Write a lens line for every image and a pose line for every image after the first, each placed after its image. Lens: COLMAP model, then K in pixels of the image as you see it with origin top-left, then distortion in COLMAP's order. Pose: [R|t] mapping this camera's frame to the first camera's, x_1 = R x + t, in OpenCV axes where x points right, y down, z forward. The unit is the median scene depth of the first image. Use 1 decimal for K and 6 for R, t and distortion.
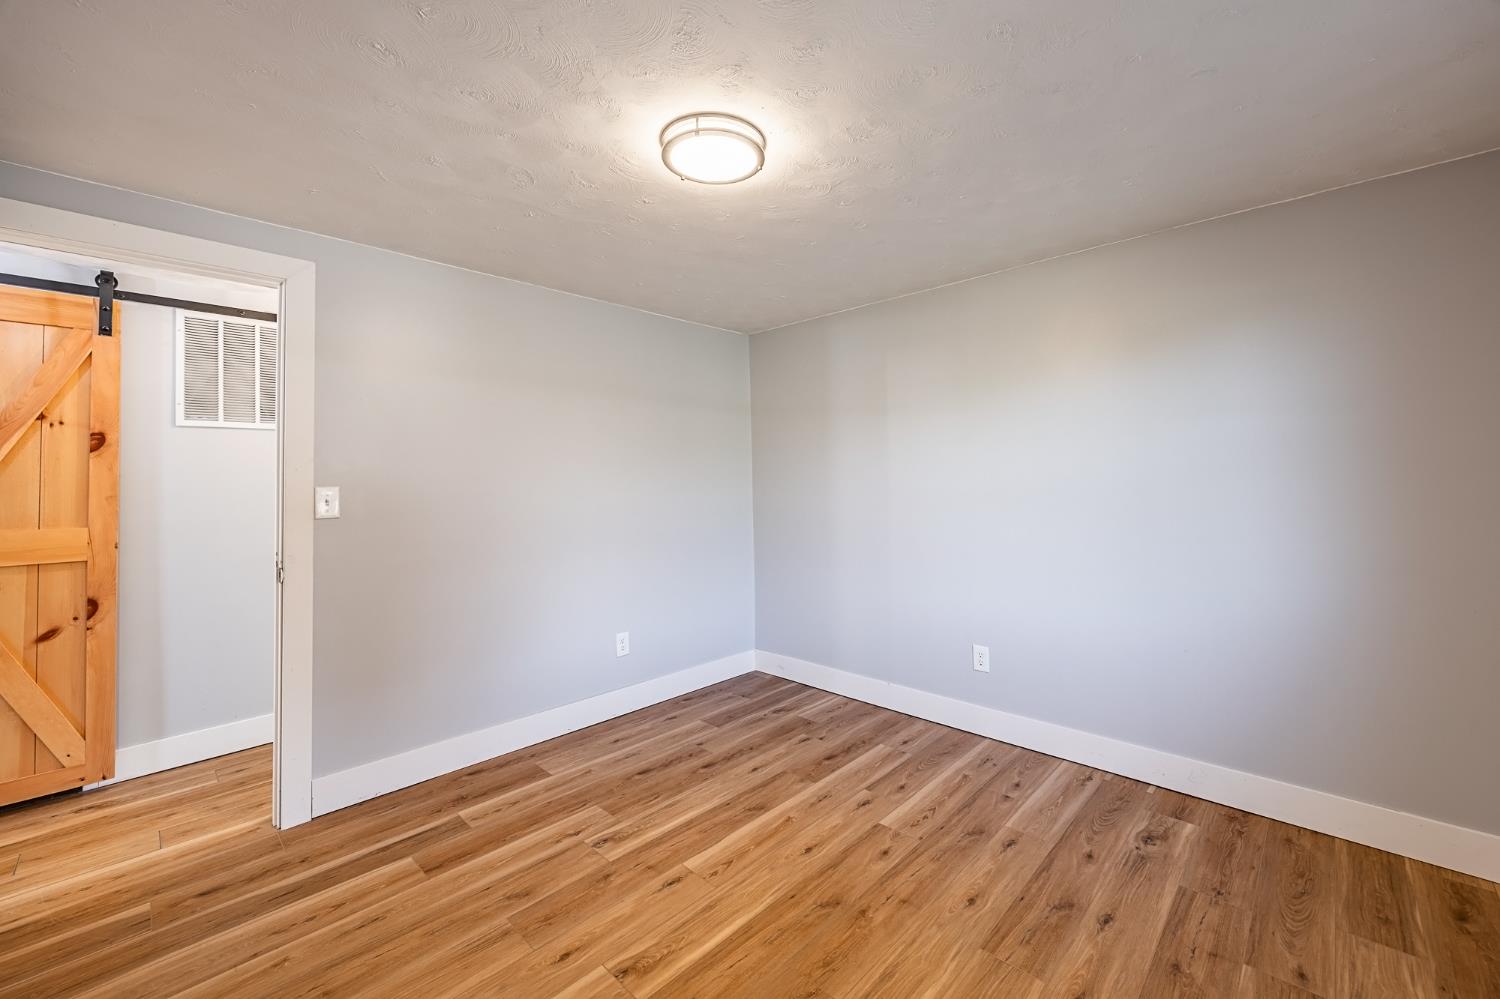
lens RADIAL K [[604.4, 0, 744.9], [0, 604.4, 503.5], [0, 0, 1]] dist [0.000234, -0.000062]
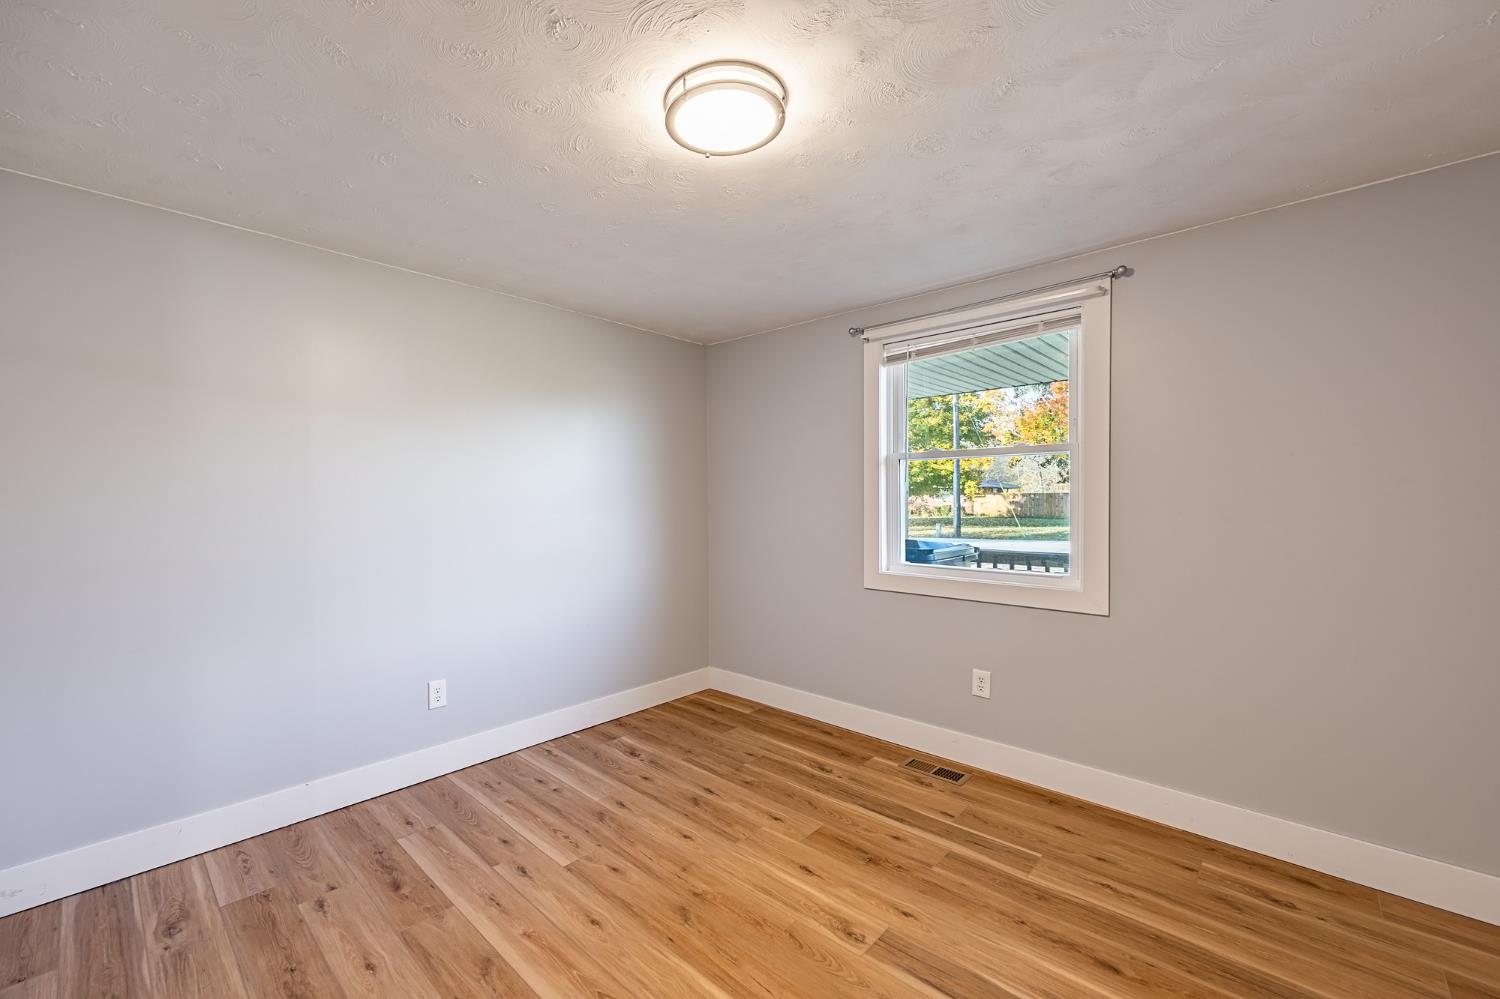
lens RADIAL K [[604.4, 0, 744.9], [0, 604.4, 503.5], [0, 0, 1]] dist [0.000234, -0.000062]
pose [[-0.025016, 0.003132, 0.999682, -0.682022], [0.041403, 0.999140, -0.002094, -0.002833], [-0.998829, 0.041337, -0.025124, 0.716313]]
